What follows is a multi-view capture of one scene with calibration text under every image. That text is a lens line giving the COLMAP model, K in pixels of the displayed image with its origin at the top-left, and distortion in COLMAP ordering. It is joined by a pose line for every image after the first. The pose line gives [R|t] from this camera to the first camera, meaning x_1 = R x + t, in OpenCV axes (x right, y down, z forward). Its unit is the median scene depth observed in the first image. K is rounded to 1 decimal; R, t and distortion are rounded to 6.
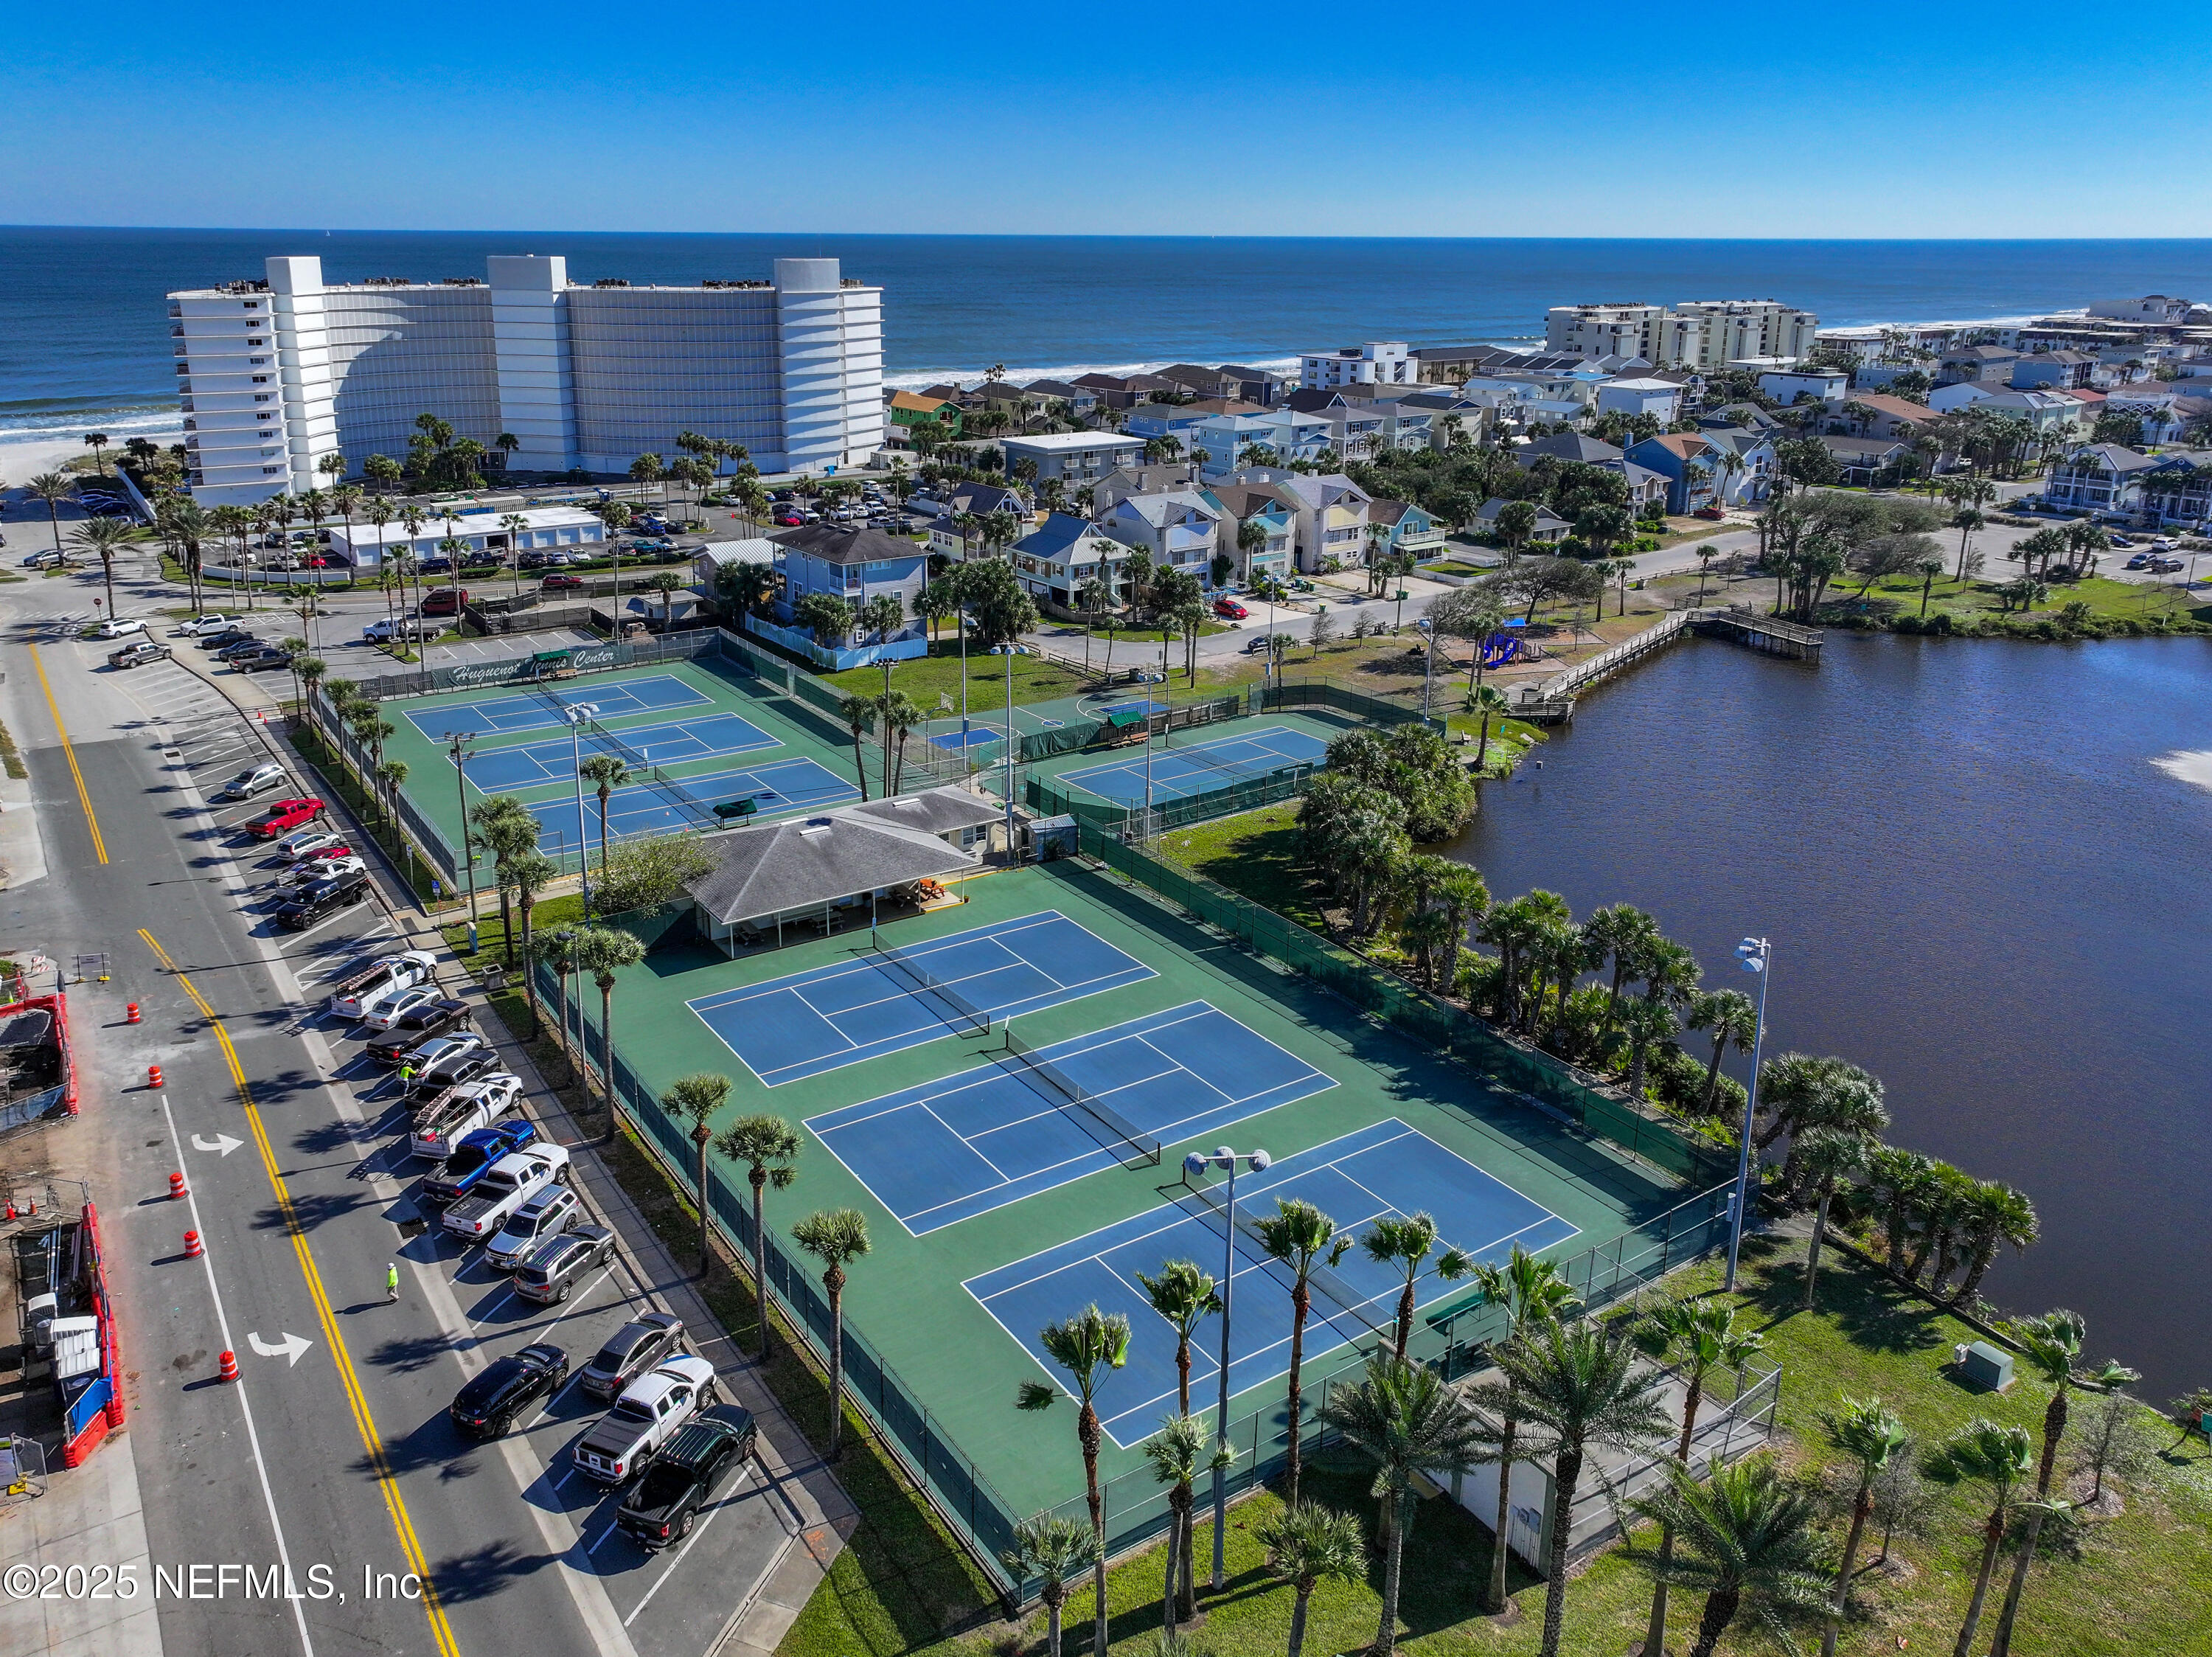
lens RADIAL K [[1546.1, 0, 1059.2], [0, 1546.1, 694.7], [0, 0, 1]] dist [0.001715, 0.003911]
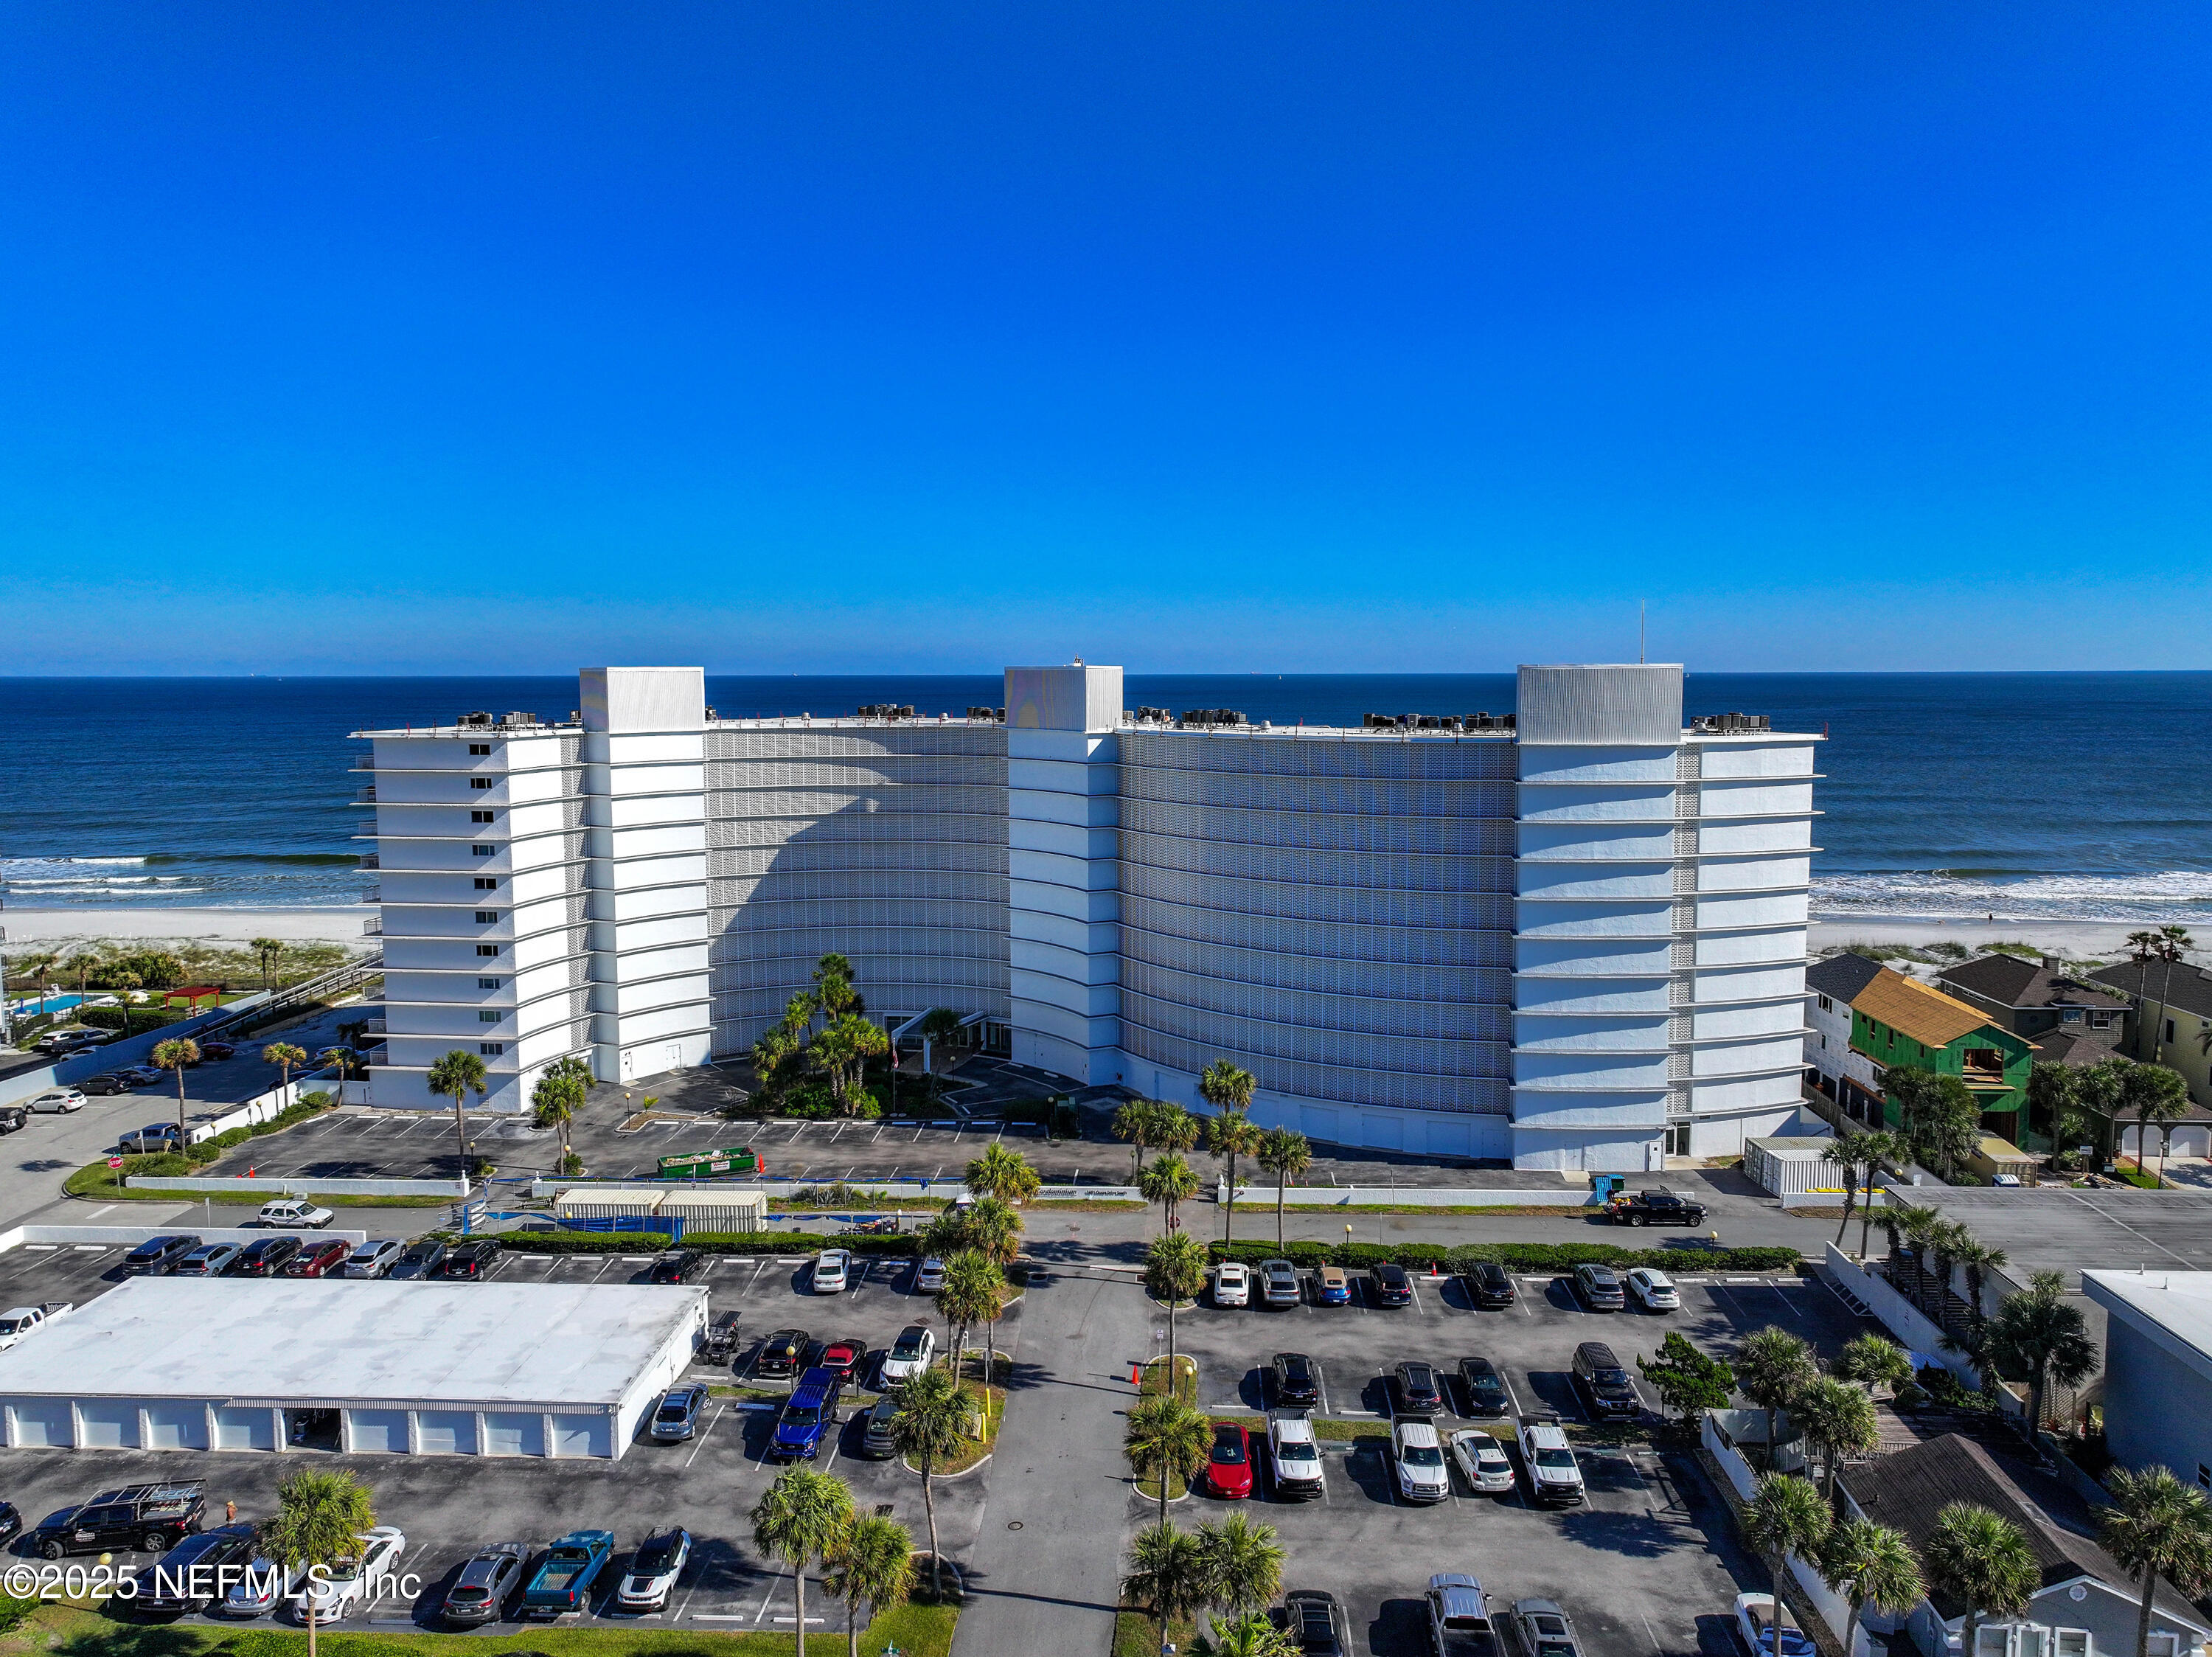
lens RADIAL K [[1602.4, 0, 1113.1], [0, 1602.4, 819.0], [0, 0, 1]] dist [0.002564, 0.000069]
pose [[0.788005, 0.048409, -0.613762, -0.002136], [-0.167503, 0.976156, -0.138064, -0.172506], [0.592445, 0.211602, 0.777325, 0.642284]]
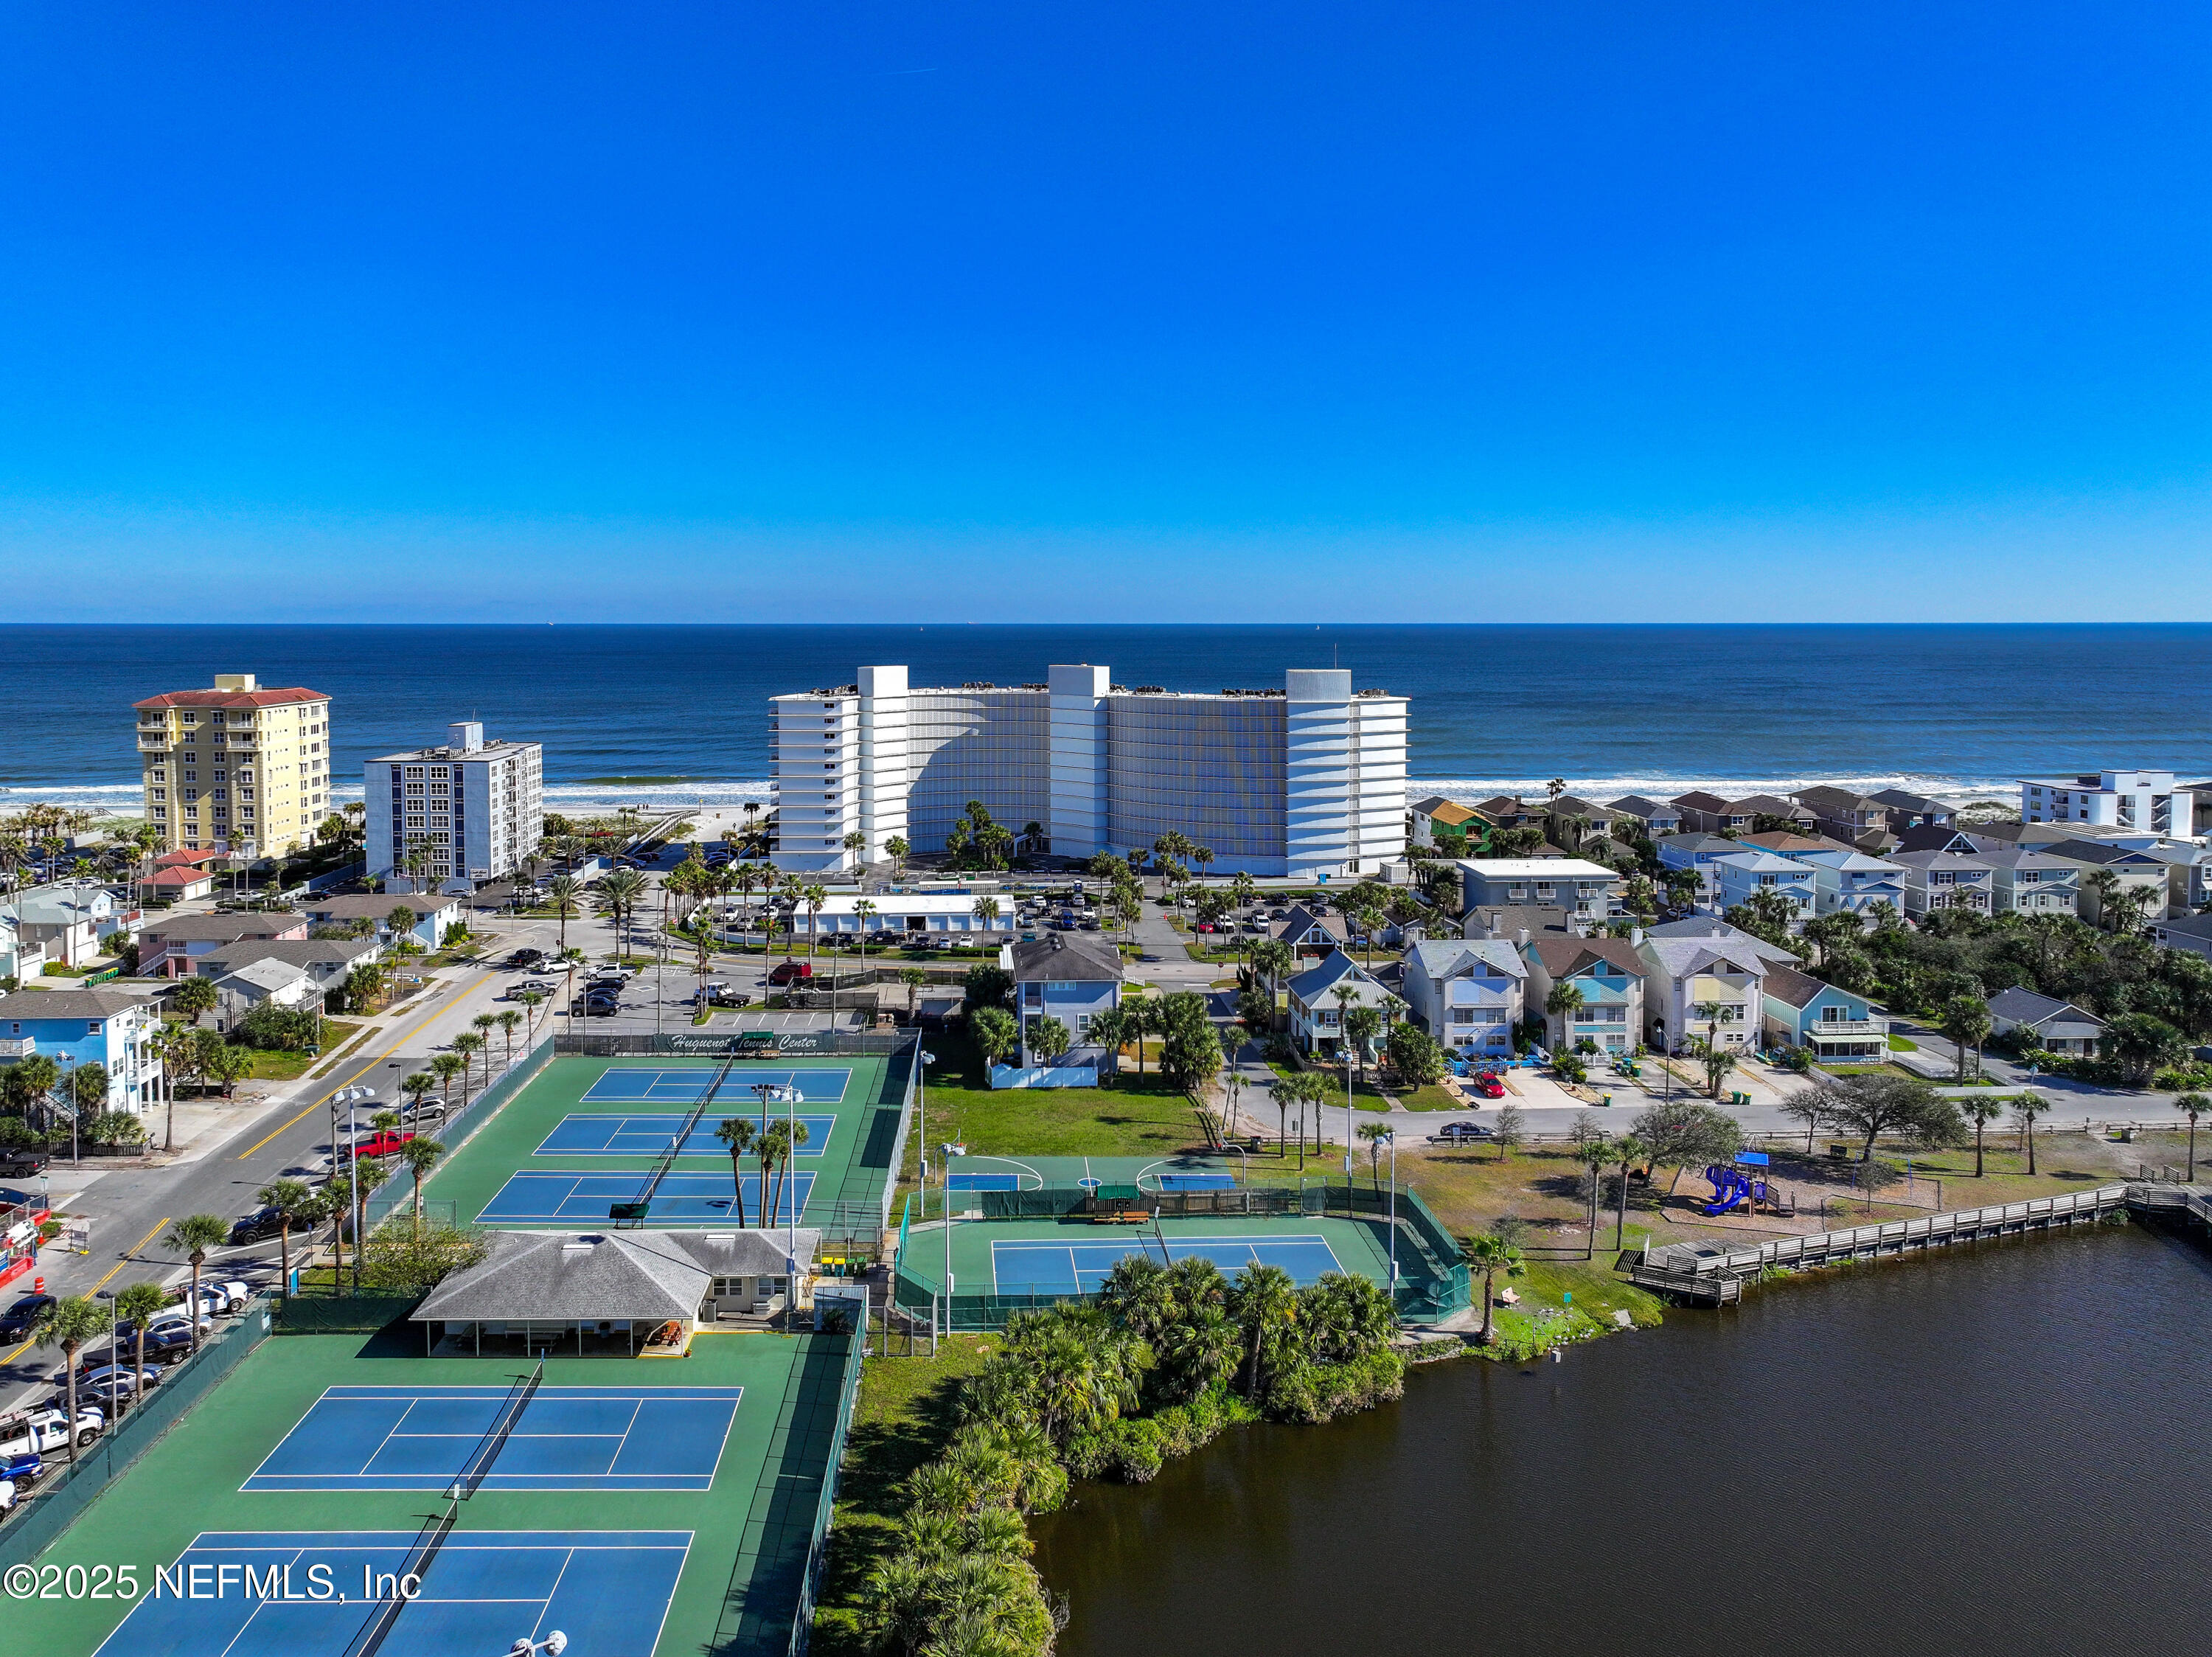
lens RADIAL K [[1546.1, 0, 1059.2], [0, 1546.1, 694.7], [0, 0, 1]] dist [0.001715, 0.003911]
pose [[0.851885, 0.017021, -0.523453, 0.238319], [-0.143749, 0.968686, -0.202443, -0.038528], [0.503616, 0.247704, 0.827656, 0.083143]]
